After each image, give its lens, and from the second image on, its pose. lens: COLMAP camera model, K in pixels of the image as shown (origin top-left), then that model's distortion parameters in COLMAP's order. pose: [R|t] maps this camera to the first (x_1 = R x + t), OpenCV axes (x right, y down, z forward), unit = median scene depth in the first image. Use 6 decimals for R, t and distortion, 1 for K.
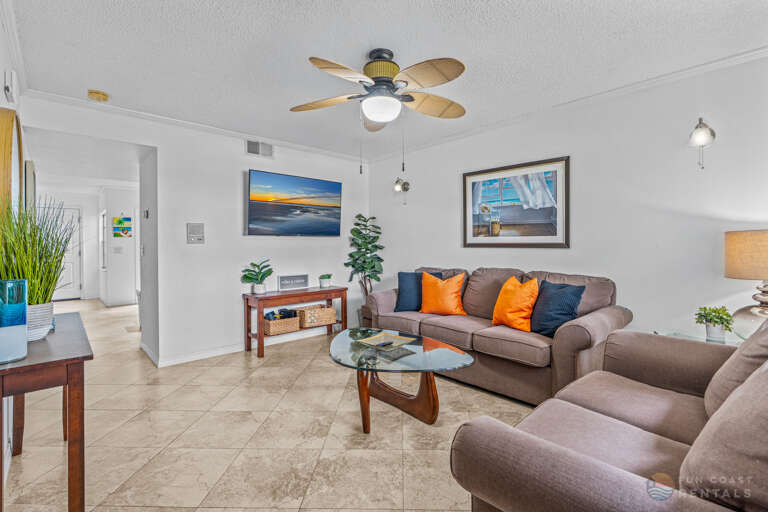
lens RADIAL K [[355.3, 0, 389.1], [0, 355.3, 256.2], [0, 0, 1]] dist [-0.002429, -0.000058]
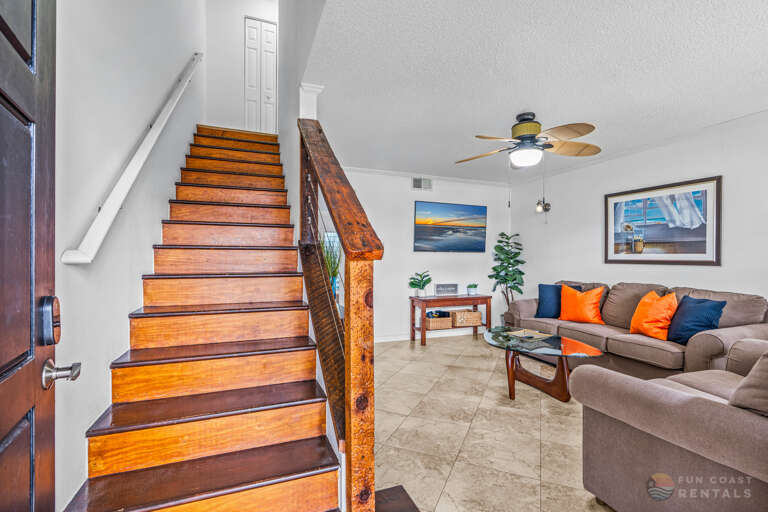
lens RADIAL K [[355.3, 0, 389.1], [0, 355.3, 256.2], [0, 0, 1]] dist [-0.002429, -0.000058]
pose [[0.930648, 0.008959, -0.365806, -0.005670], [-0.022421, 0.999218, -0.032570, 0.003283], [0.365229, 0.038513, 0.930121, -0.264643]]
